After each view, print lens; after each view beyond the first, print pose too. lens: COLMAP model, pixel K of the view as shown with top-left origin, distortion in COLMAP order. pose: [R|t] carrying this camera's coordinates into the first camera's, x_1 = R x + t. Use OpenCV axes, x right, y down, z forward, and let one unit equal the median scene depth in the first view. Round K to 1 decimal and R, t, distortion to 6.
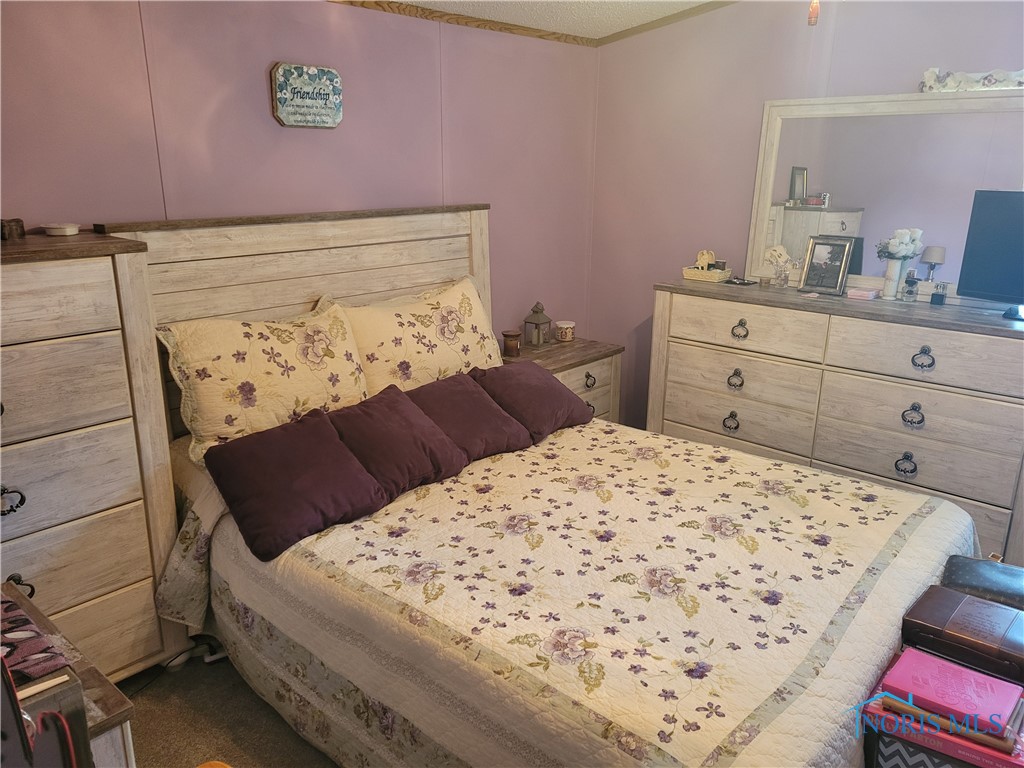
lens RADIAL K [[753.7, 0, 506.8], [0, 753.7, 378.9], [0, 0, 1]] dist [0.063035, -0.050774]
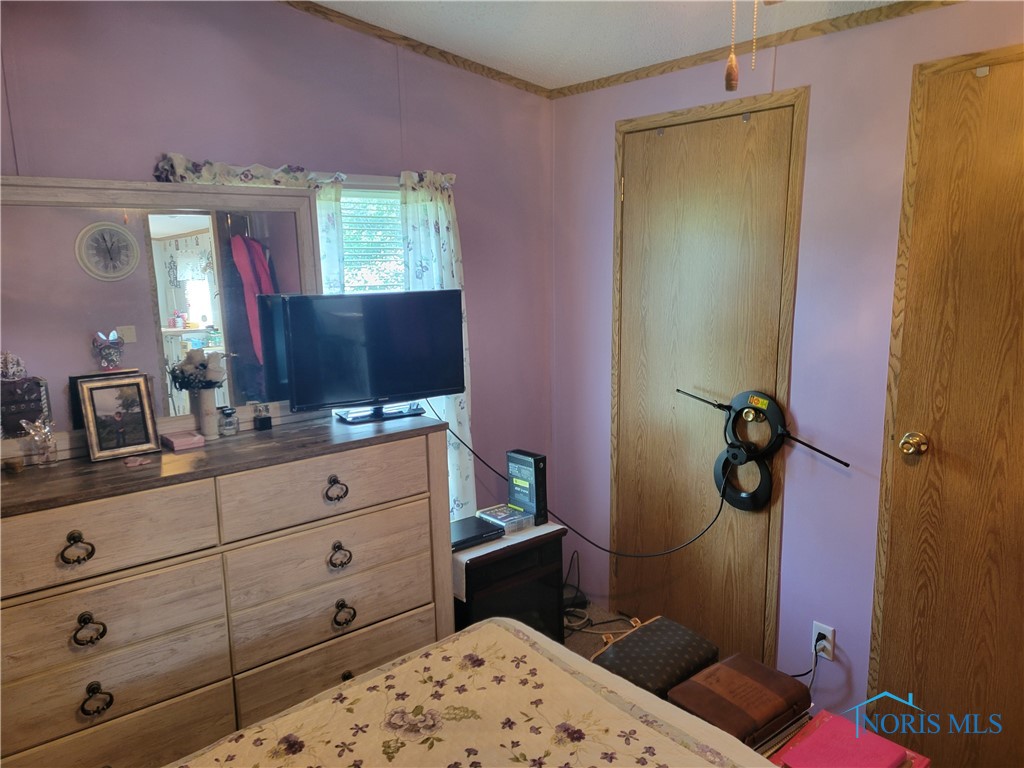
lens RADIAL K [[753.7, 0, 506.2], [0, 753.7, 393.1], [0, 0, 1]] dist [0.063035, -0.050774]
pose [[0.159050, -0.191275, 0.968564, -0.241339], [0.296942, 0.944895, 0.137839, -0.204620], [-0.941556, 0.265684, 0.207083, 0.669356]]
